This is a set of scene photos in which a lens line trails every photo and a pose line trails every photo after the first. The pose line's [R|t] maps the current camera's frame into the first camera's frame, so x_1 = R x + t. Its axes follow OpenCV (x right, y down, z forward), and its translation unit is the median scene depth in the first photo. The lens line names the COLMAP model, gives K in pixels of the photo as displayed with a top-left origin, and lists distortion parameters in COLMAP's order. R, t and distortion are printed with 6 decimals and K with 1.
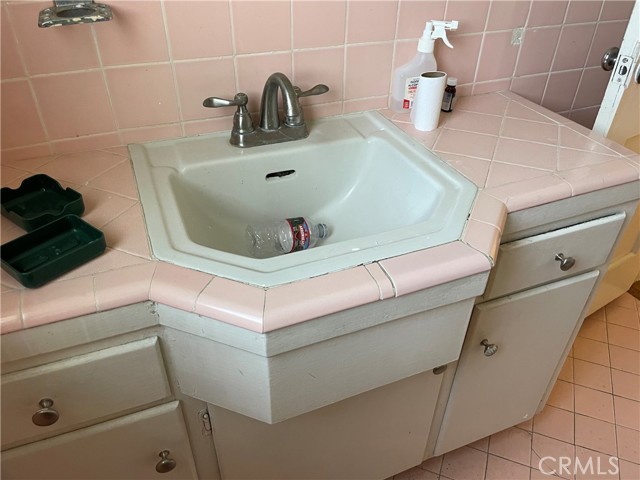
lens RADIAL K [[487.9, 0, 320.0], [0, 487.9, 240.0], [0, 0, 1]] dist [0.066253, -0.105593]
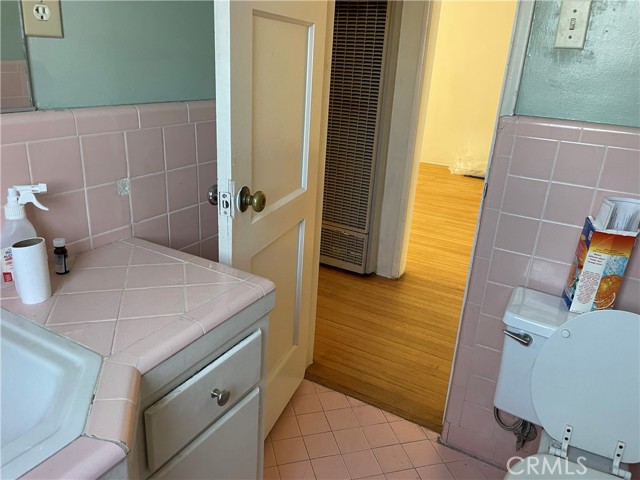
lens RADIAL K [[487.9, 0, 320.0], [0, 487.9, 240.0], [0, 0, 1]] dist [0.066253, -0.105593]
pose [[0.791835, -0.186732, 0.581488, 0.122098], [0.320570, 0.937486, -0.135480, -0.046971], [-0.519839, 0.293685, 0.802195, 0.007460]]
